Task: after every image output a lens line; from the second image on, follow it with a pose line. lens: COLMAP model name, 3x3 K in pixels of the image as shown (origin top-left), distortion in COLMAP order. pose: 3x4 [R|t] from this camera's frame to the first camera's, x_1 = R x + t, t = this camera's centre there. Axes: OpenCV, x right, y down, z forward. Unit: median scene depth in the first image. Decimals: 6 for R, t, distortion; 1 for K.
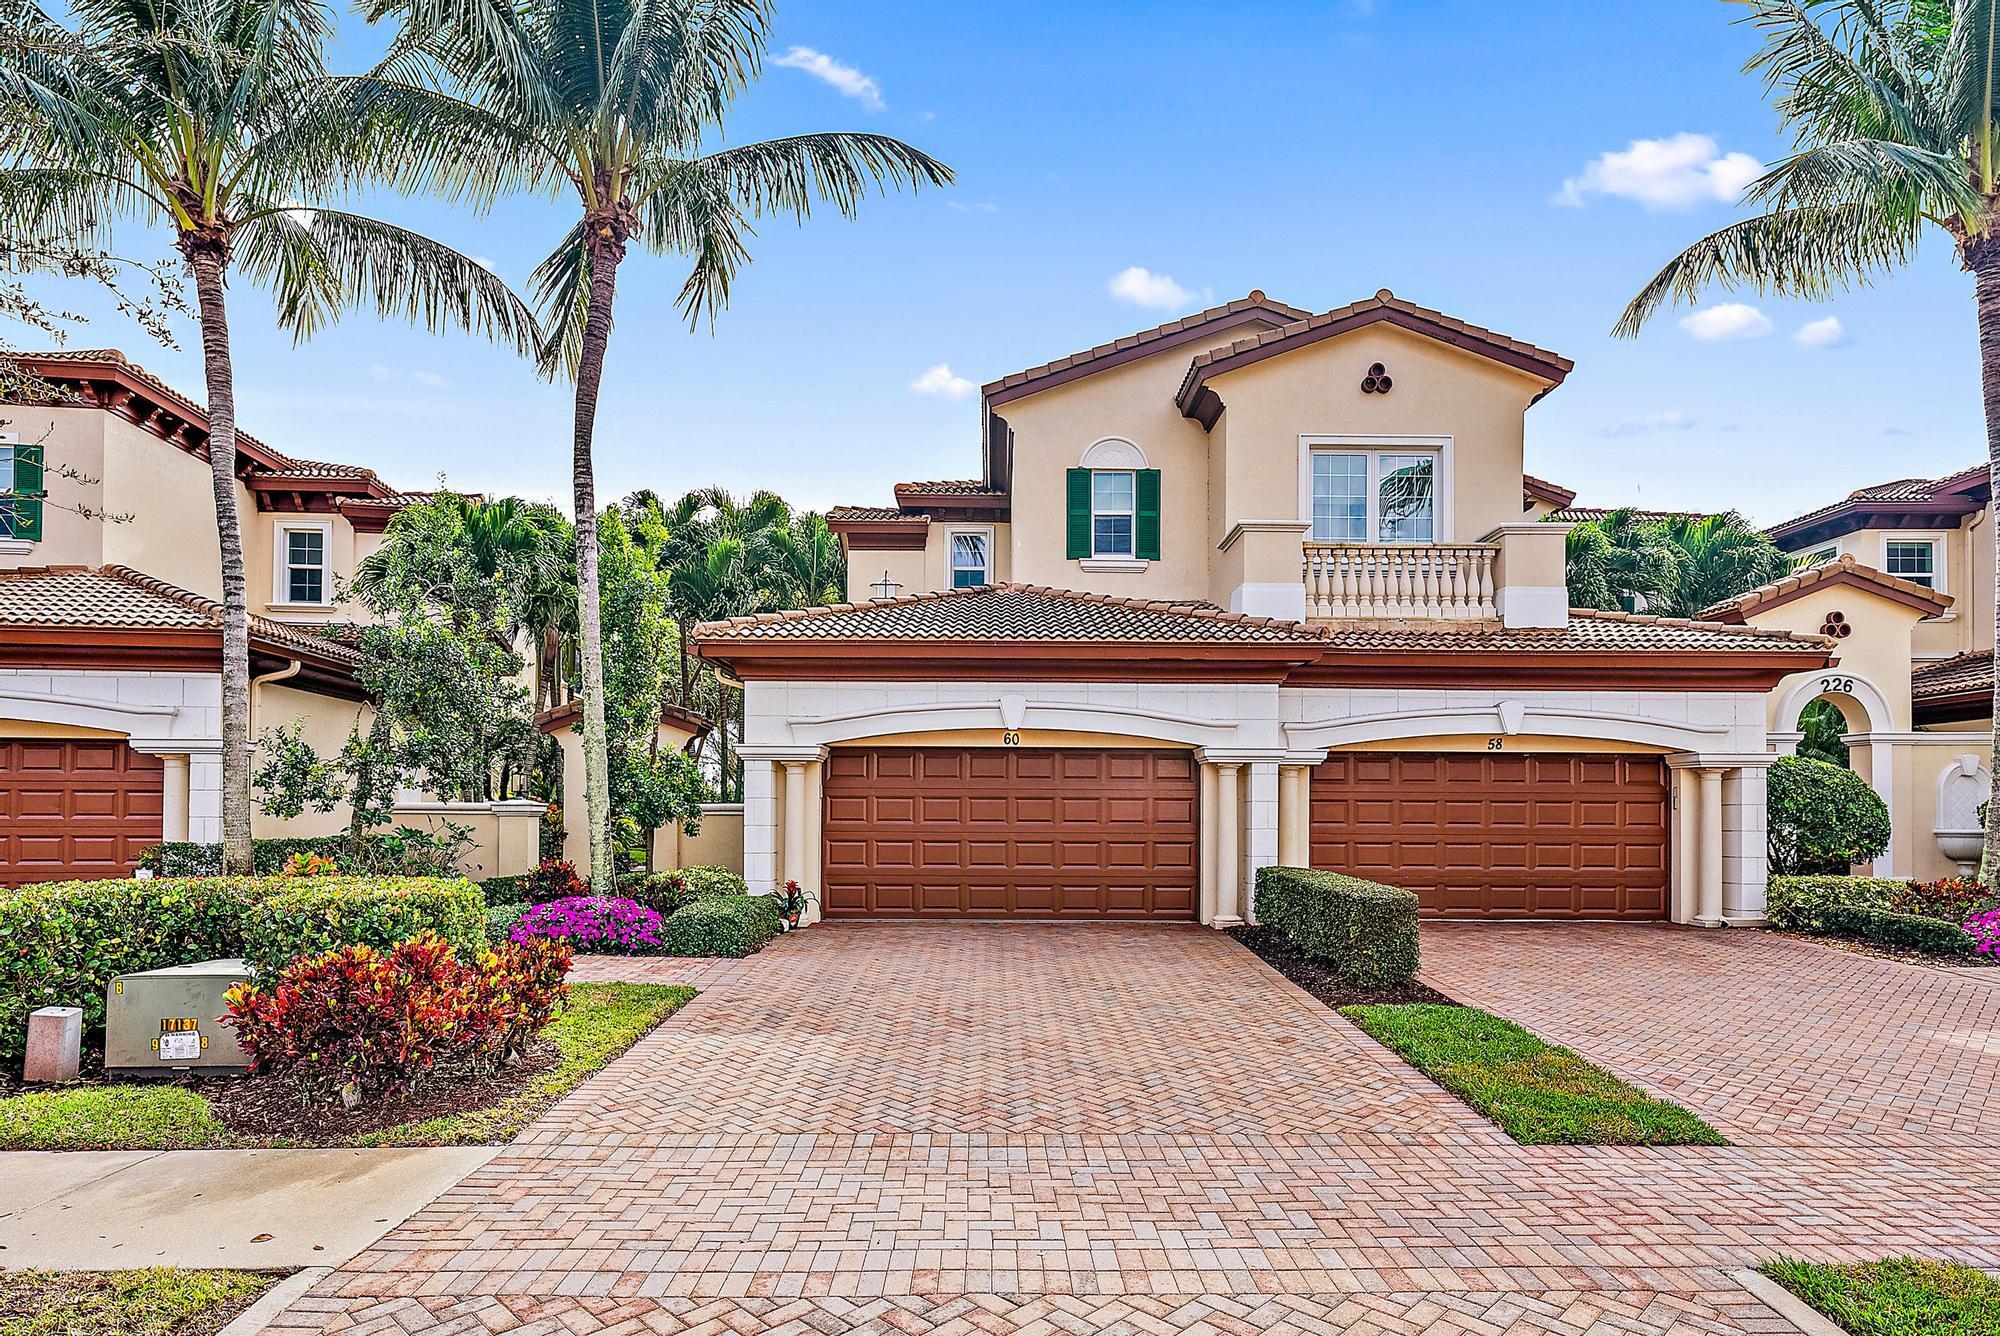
lens RADIAL K [[1066.0, 0, 995.4], [0, 1066.0, 815.7], [0, 0, 1]] dist [0.002650, -0.000359]
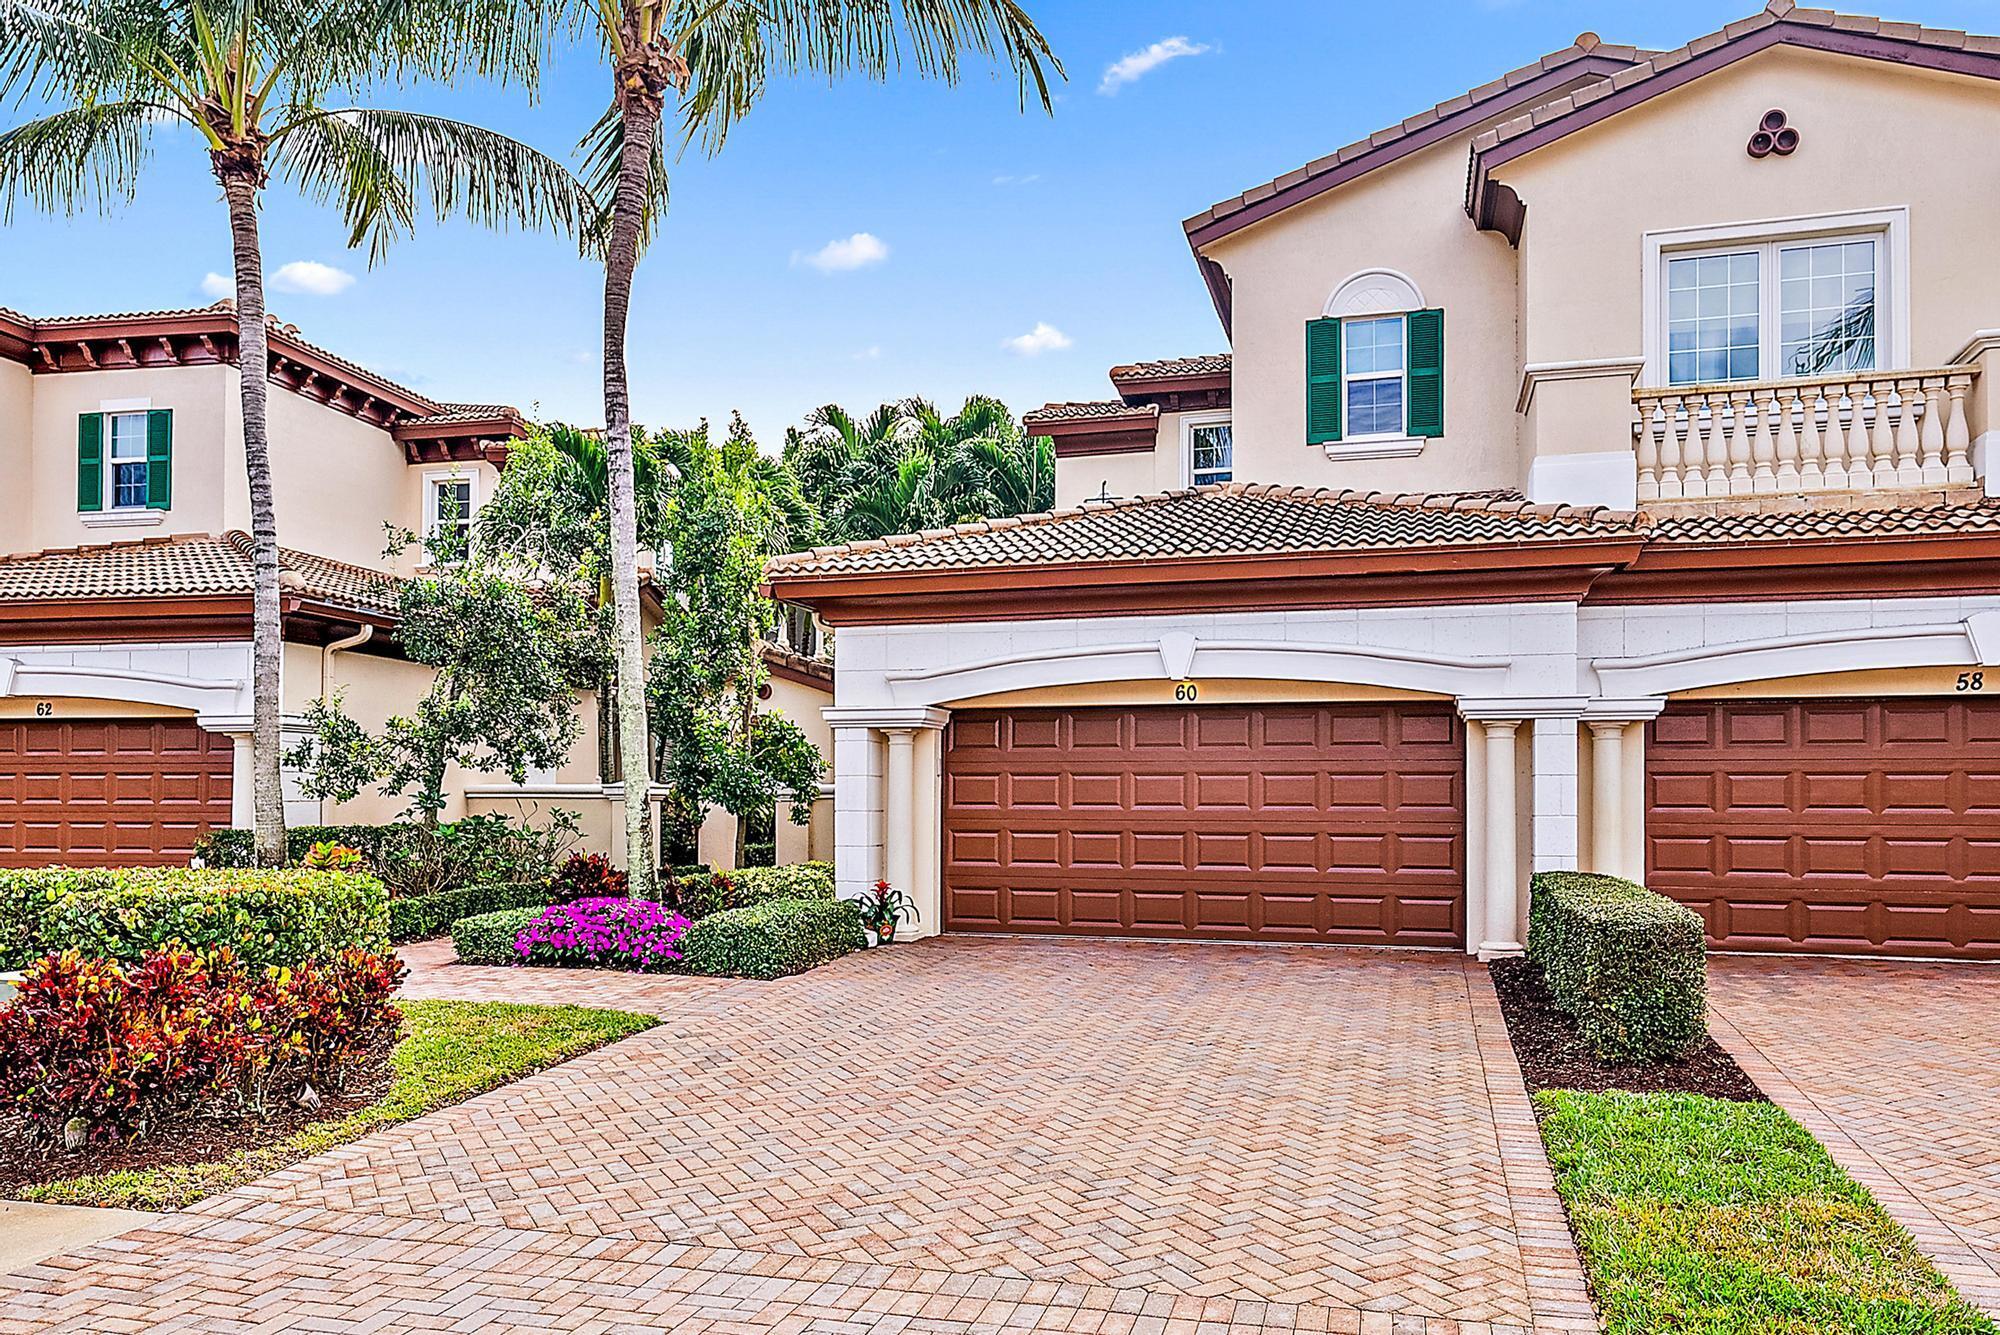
lens RADIAL K [[1334.4, 0, 998.3], [0, 1334.4, 791.3], [0, 0, 1]] dist [0.002526, 0.001605]
pose [[0.958617, -0.004544, -0.284663, 0.151911], [0.002546, 0.999969, -0.007388, 0.002298], [0.284688, 0.006358, 0.958599, 0.083947]]
